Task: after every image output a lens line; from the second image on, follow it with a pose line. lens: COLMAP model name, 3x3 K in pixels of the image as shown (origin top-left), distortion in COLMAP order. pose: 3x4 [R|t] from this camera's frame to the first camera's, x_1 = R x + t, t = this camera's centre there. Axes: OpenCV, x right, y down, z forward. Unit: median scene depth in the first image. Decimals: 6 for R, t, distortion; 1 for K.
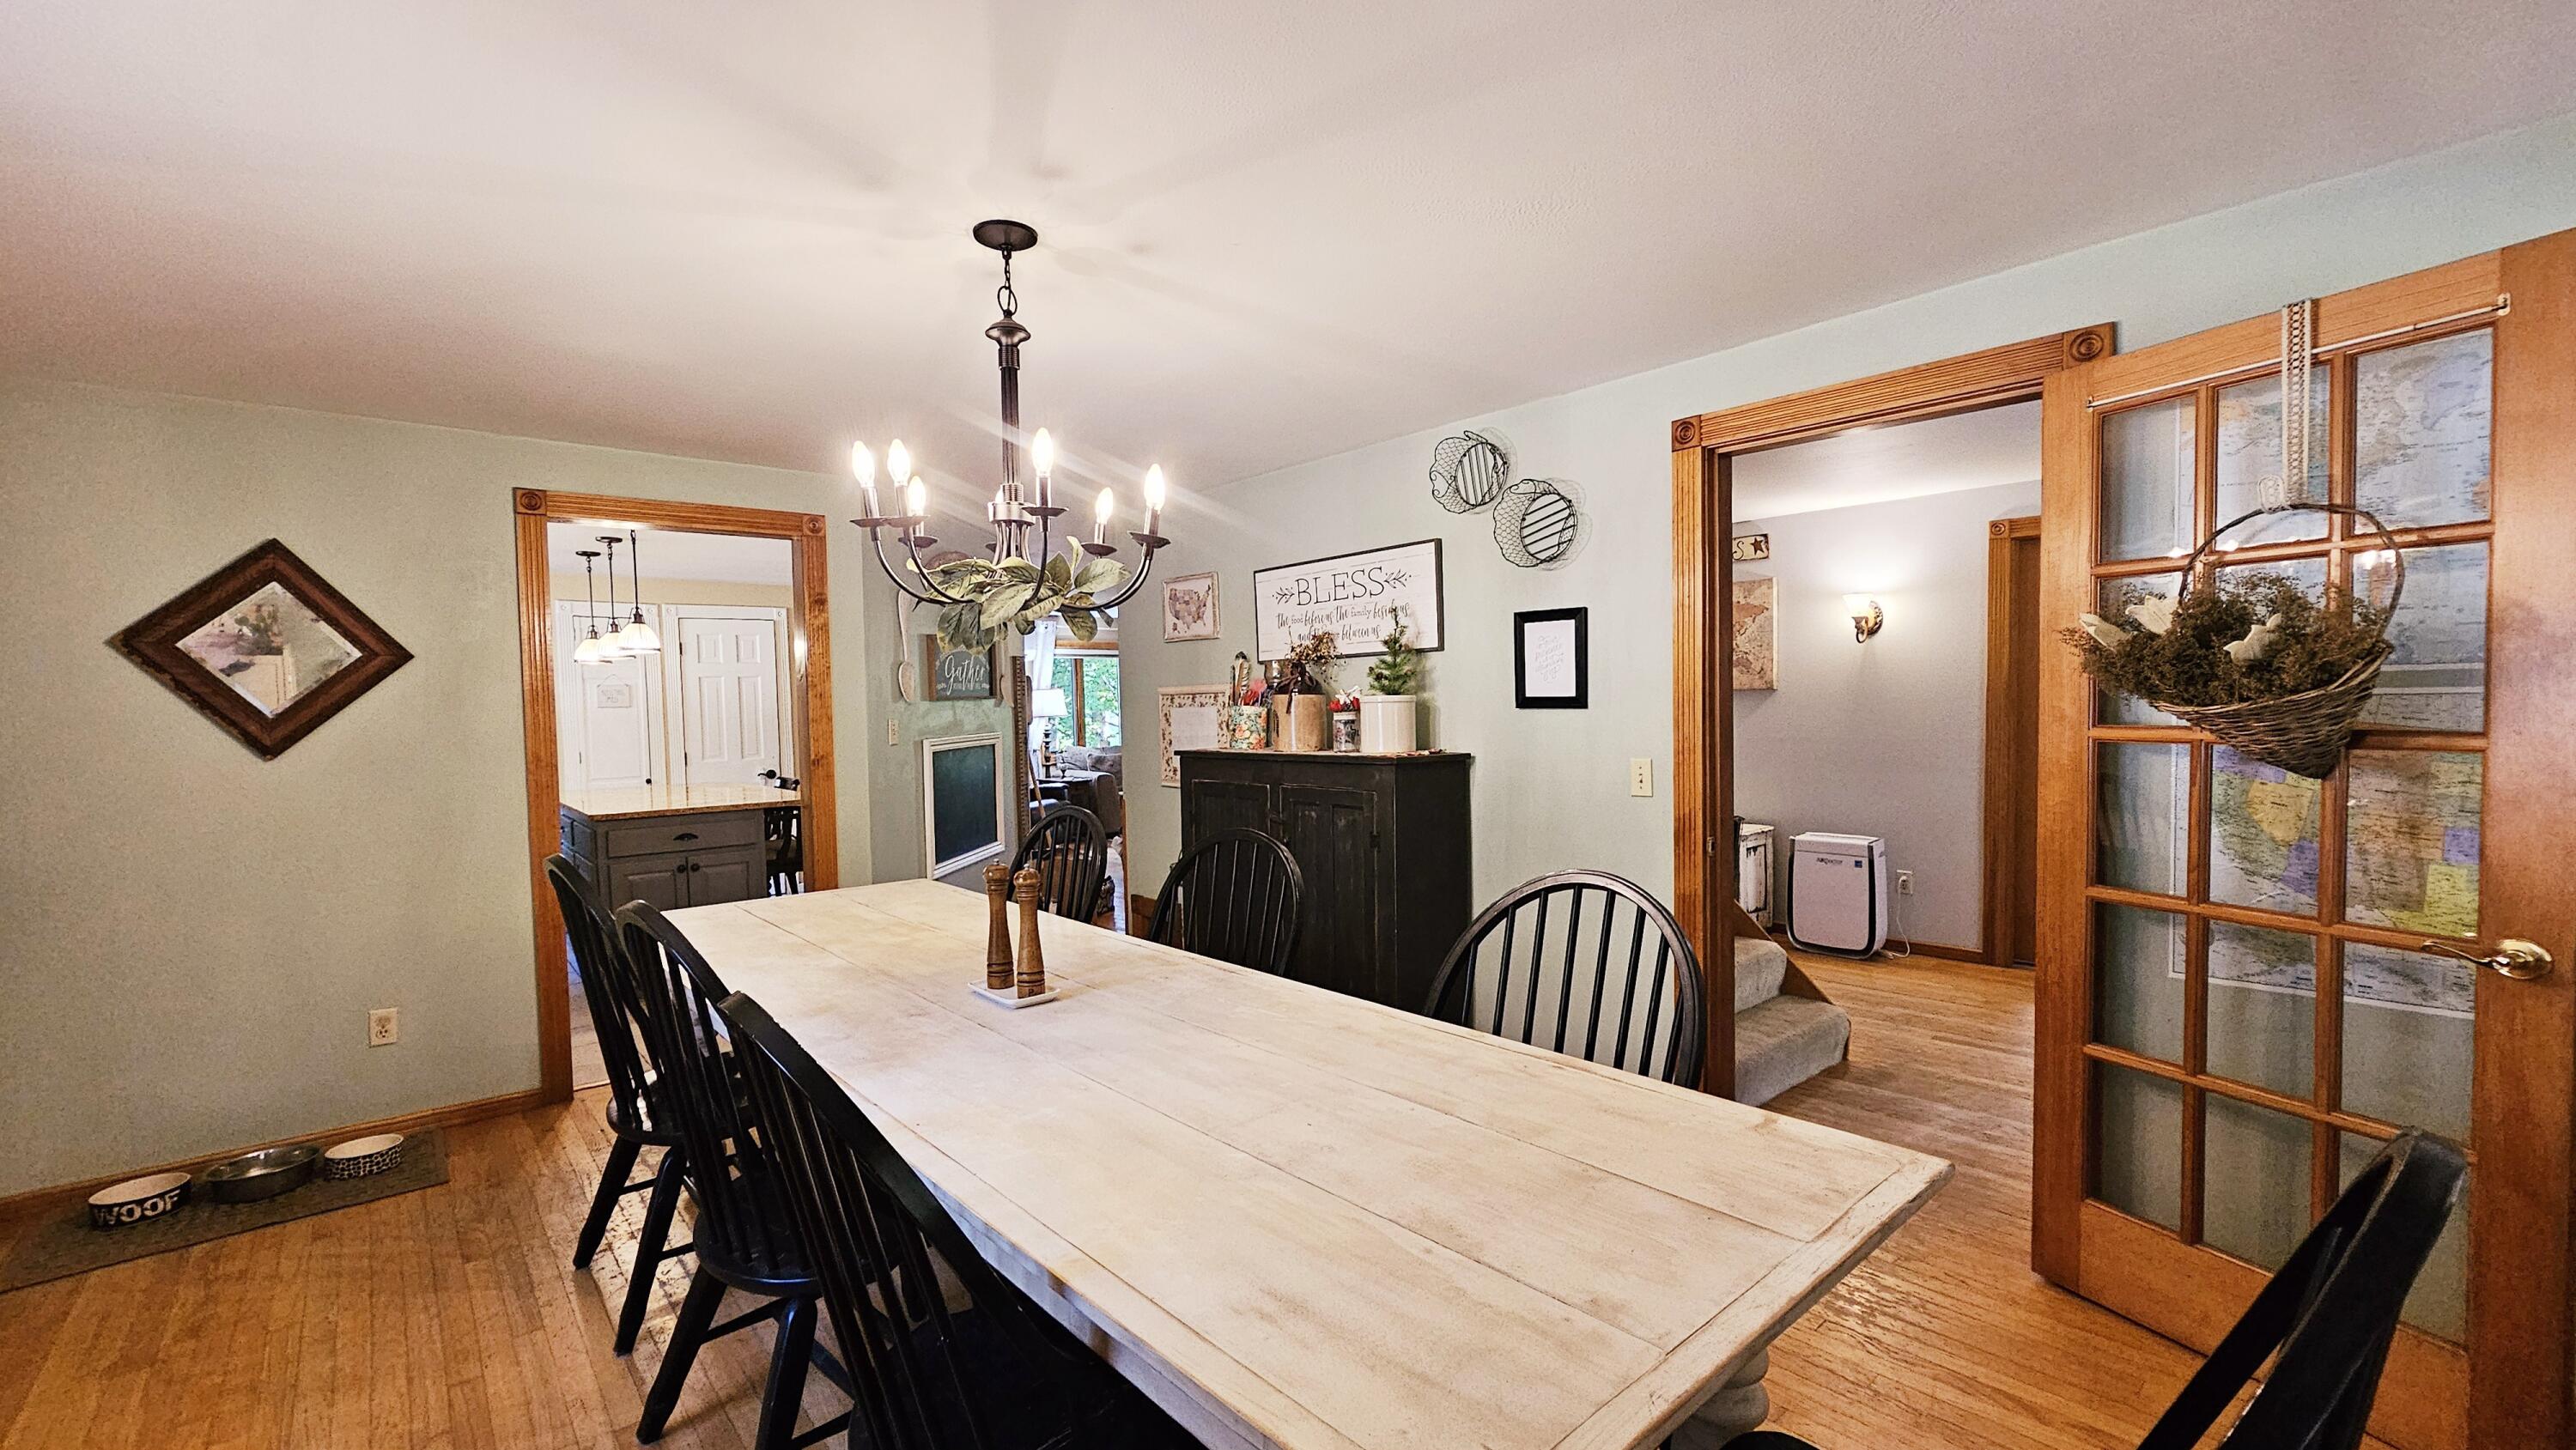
lens RADIAL K [[1064.8, 0, 1278.8], [0, 1064.8, 745.1], [0, 0, 1]] dist [-0.000413, -0.000073]
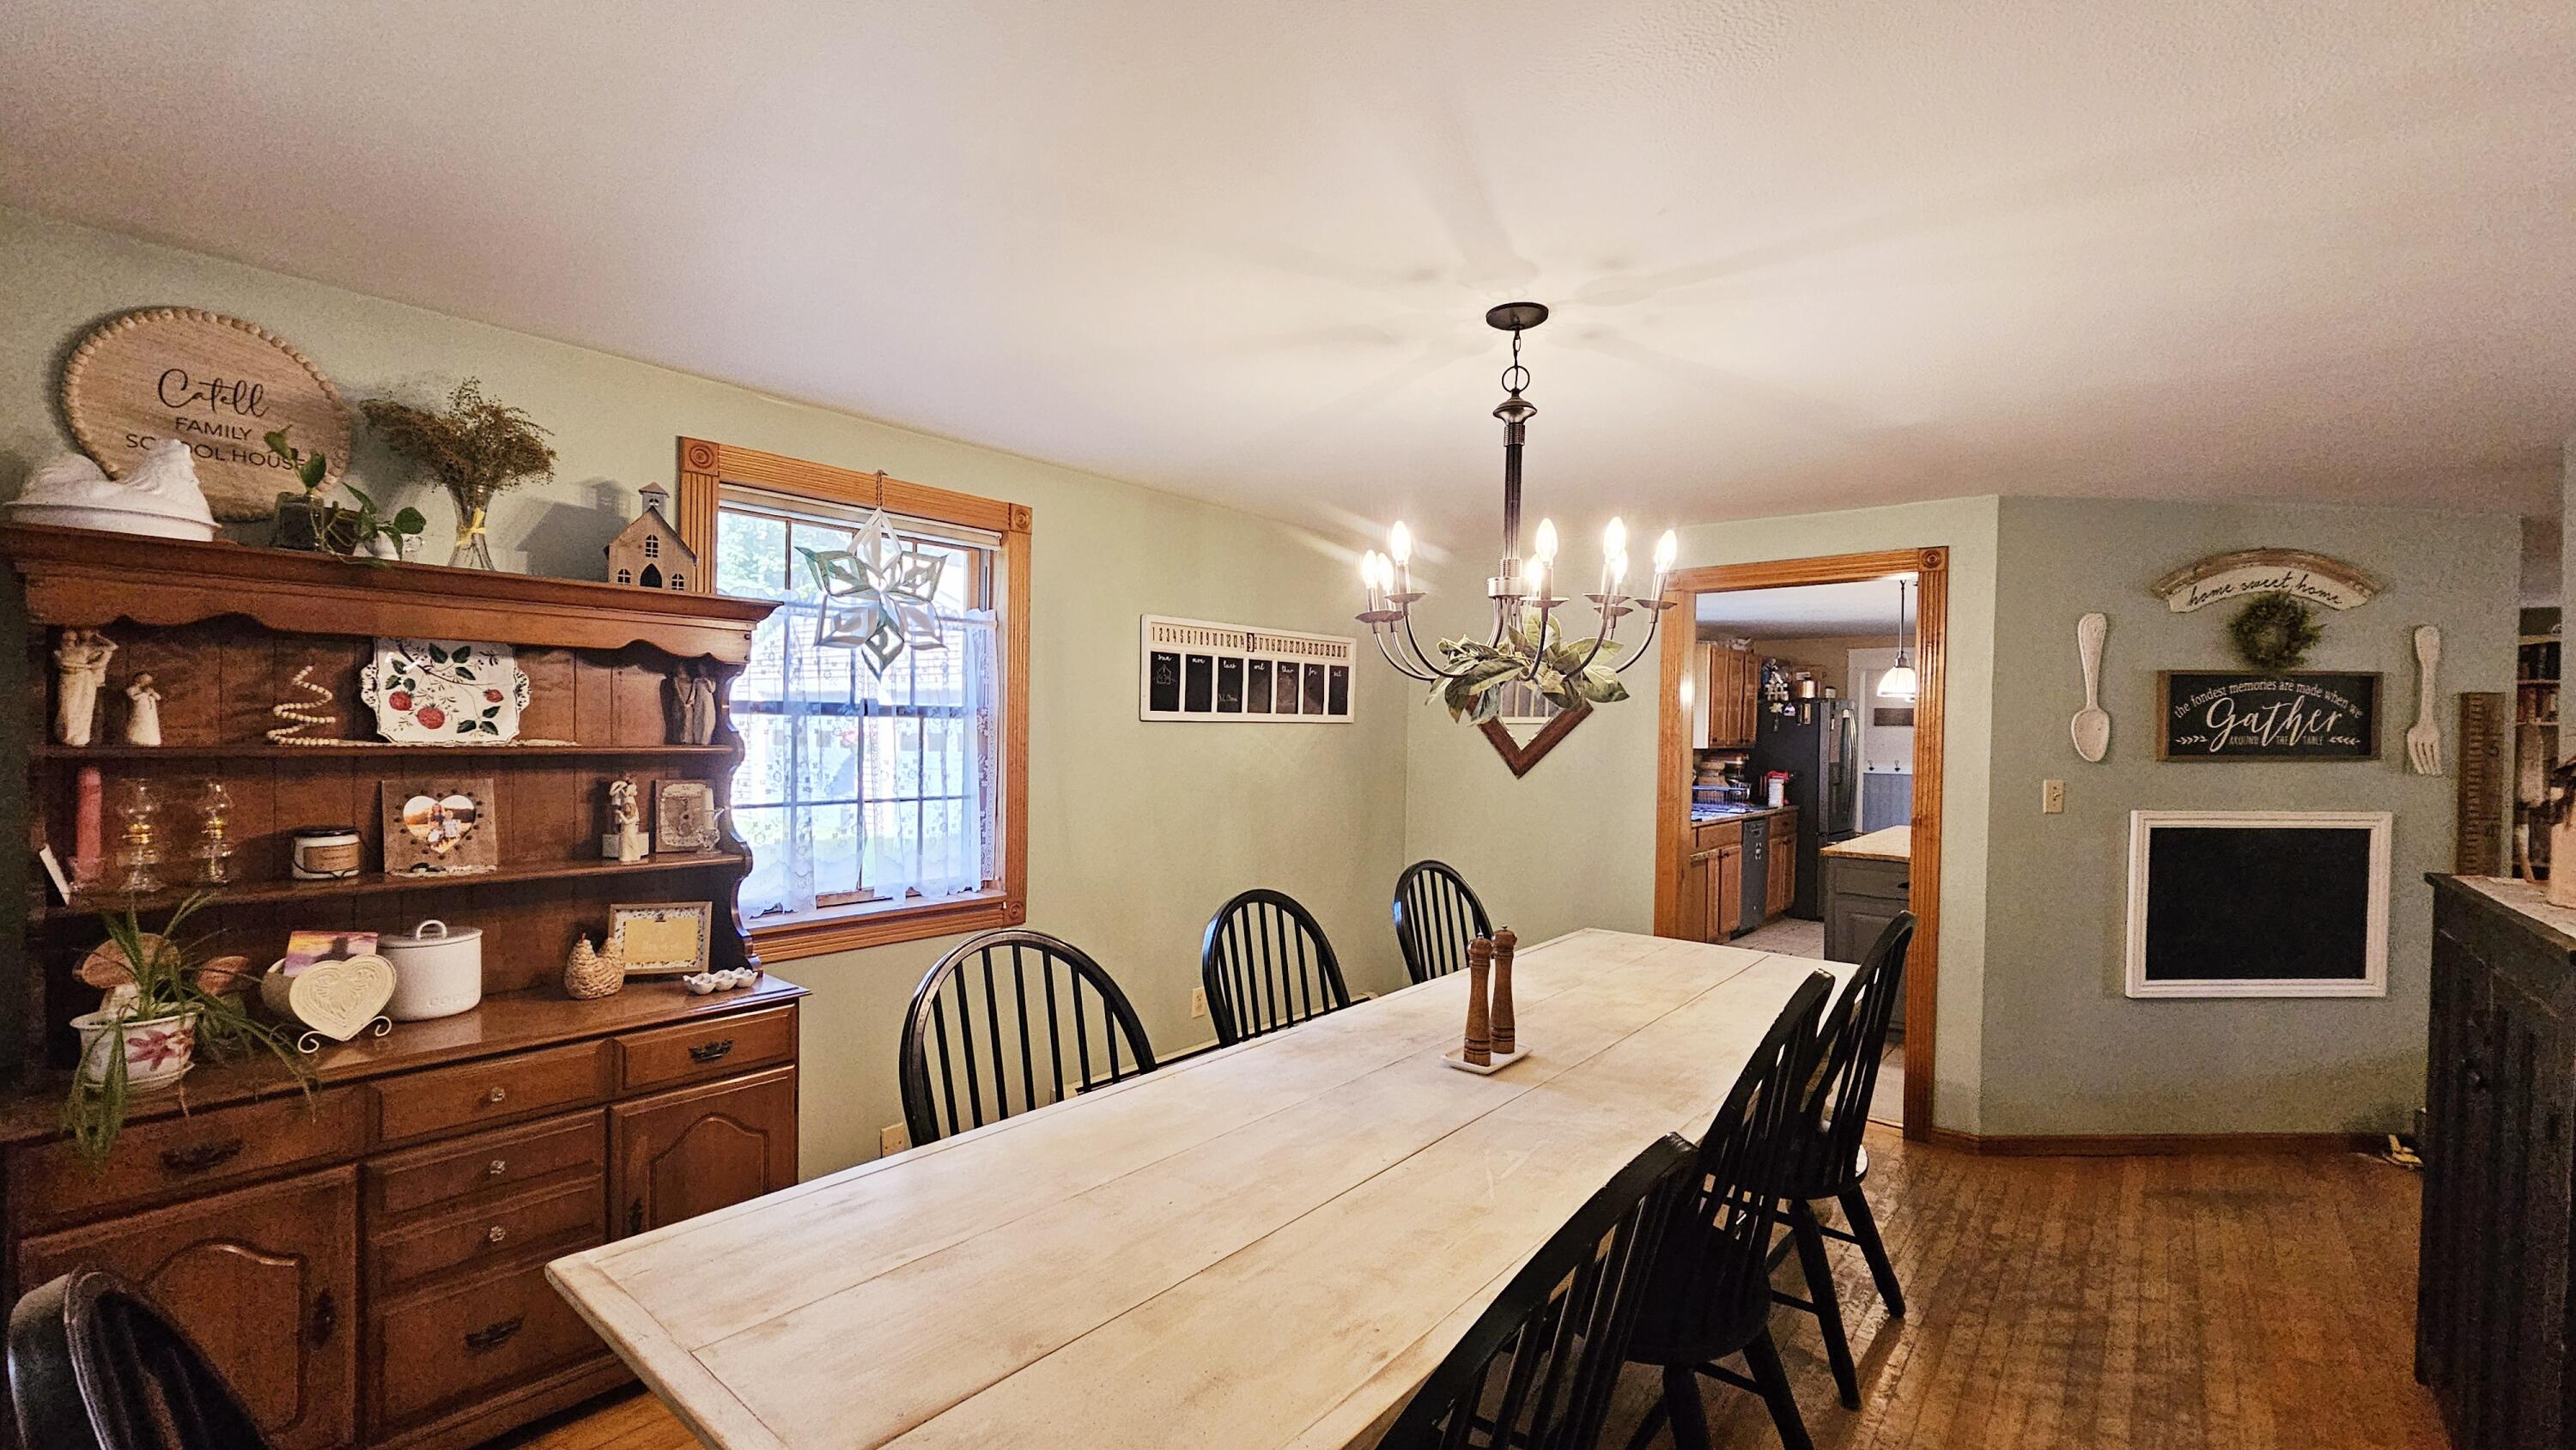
lens RADIAL K [[1064.8, 0, 1278.8], [0, 1064.8, 745.1], [0, 0, 1]] dist [-0.000413, -0.000073]
pose [[0.150988, 0.037848, -0.987811, 0.731177], [-0.058583, 0.997853, 0.029279, -0.086144], [0.986798, 0.053448, 0.152881, 0.642349]]
